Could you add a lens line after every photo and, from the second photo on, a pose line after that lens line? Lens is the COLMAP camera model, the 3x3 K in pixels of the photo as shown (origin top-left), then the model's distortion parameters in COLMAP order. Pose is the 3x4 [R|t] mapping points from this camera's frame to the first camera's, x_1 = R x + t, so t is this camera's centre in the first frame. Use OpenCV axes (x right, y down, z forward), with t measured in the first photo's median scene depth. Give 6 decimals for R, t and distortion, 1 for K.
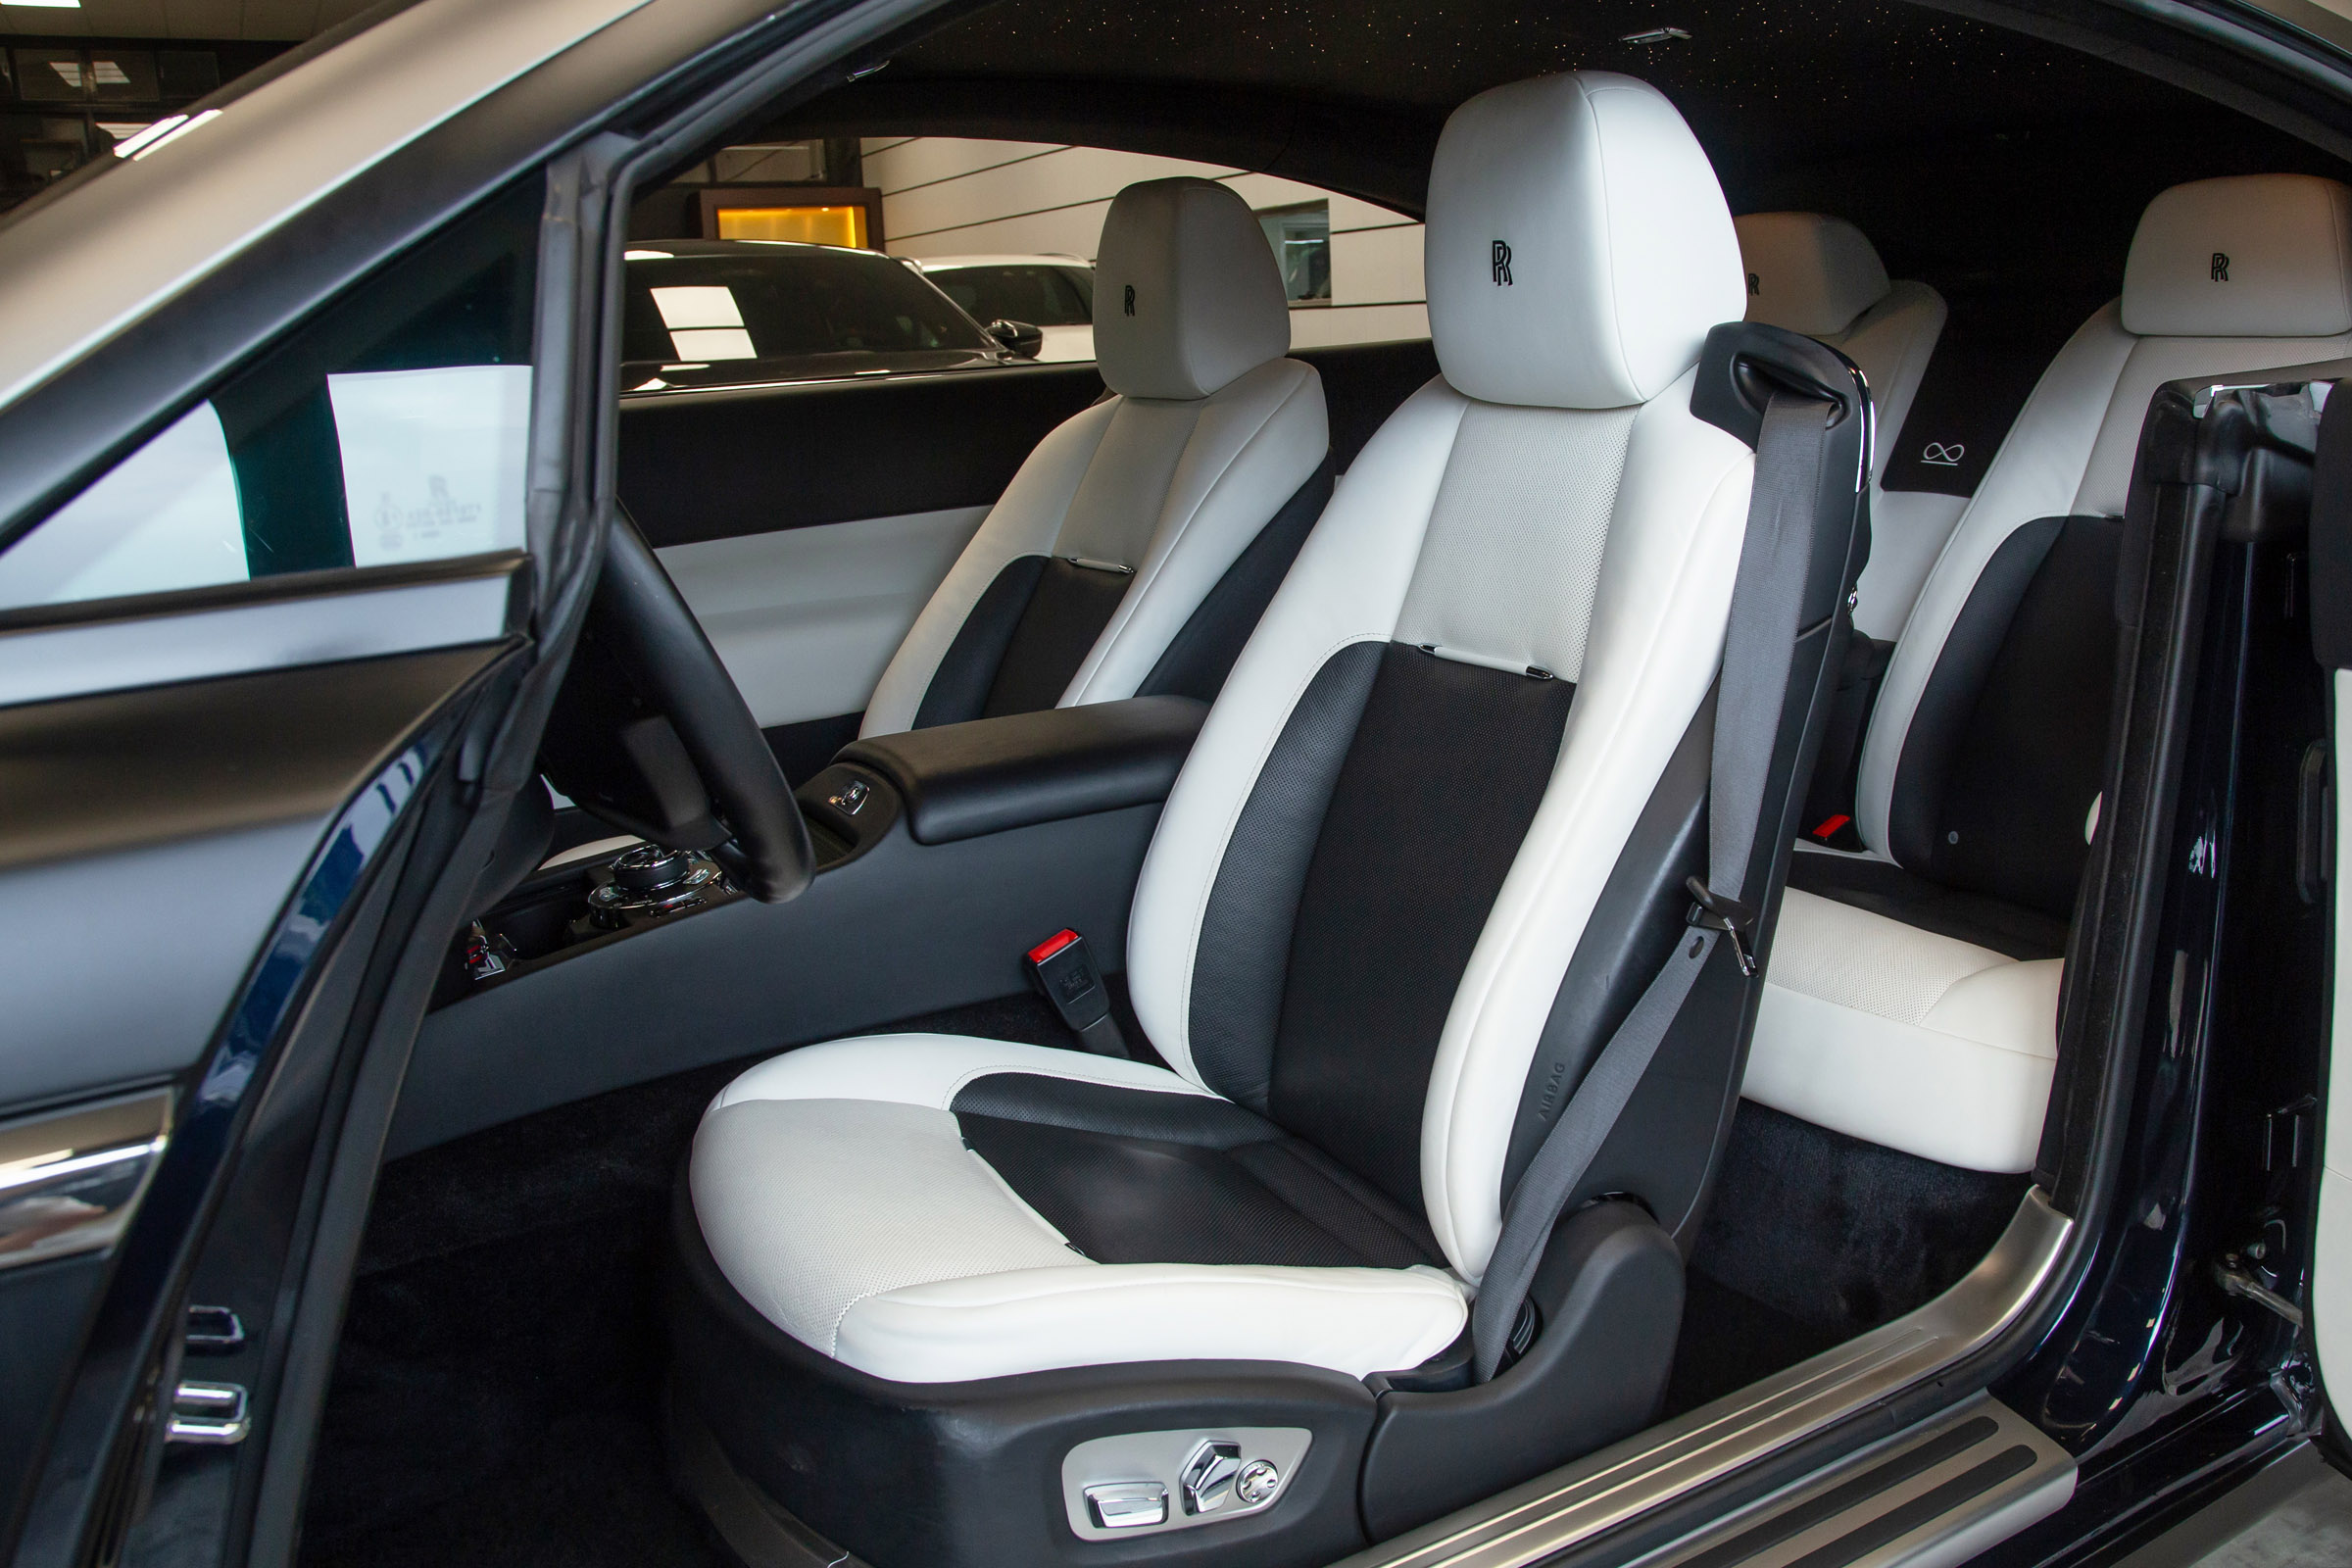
lens RADIAL K [[2296.0, 0, 1176.0], [0, 2296.0, 784.0], [0, 0, 1]] dist [-0.133743, 0.145070]
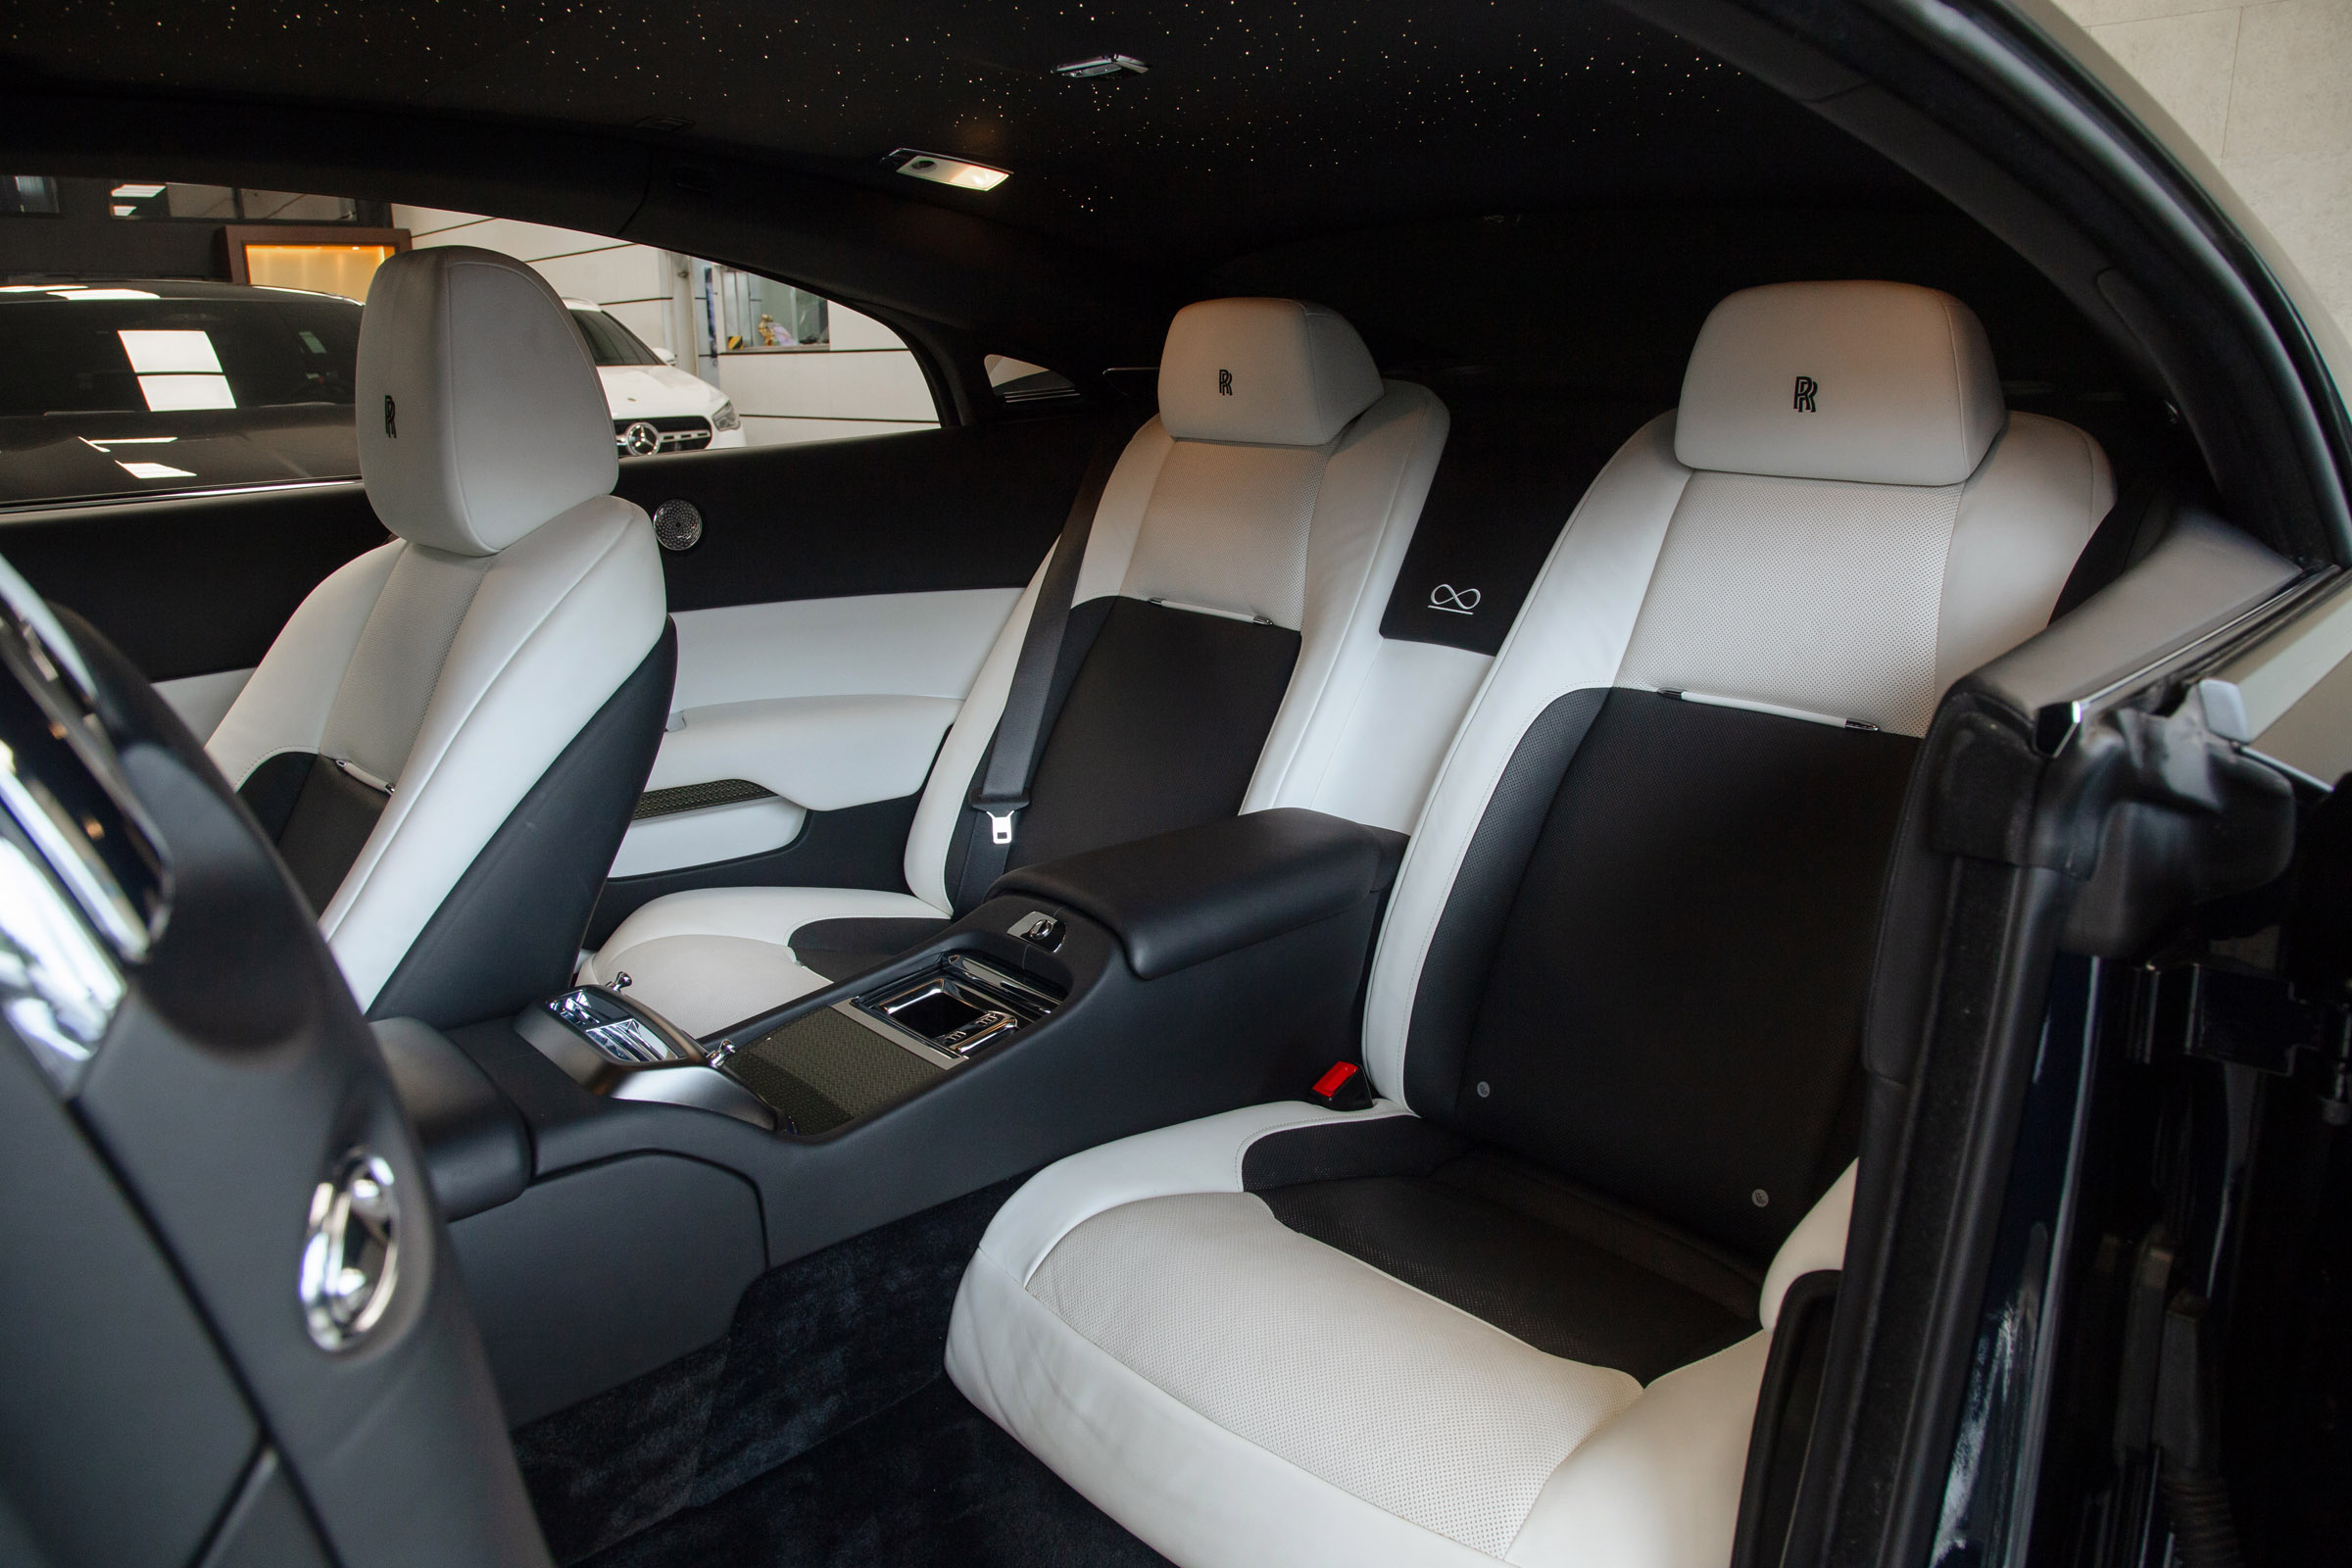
lens RADIAL K [[1923.1, 0, 1180.0], [0, 1923.1, 787.2], [0, 0, 1]] dist [-0.085910, 0.000858]
pose [[0.973549, -0.026913, 0.226890, 0.084795], [0.021606, 0.999433, 0.025841, -0.104950], [-0.227456, -0.020255, 0.973578, 0.359819]]
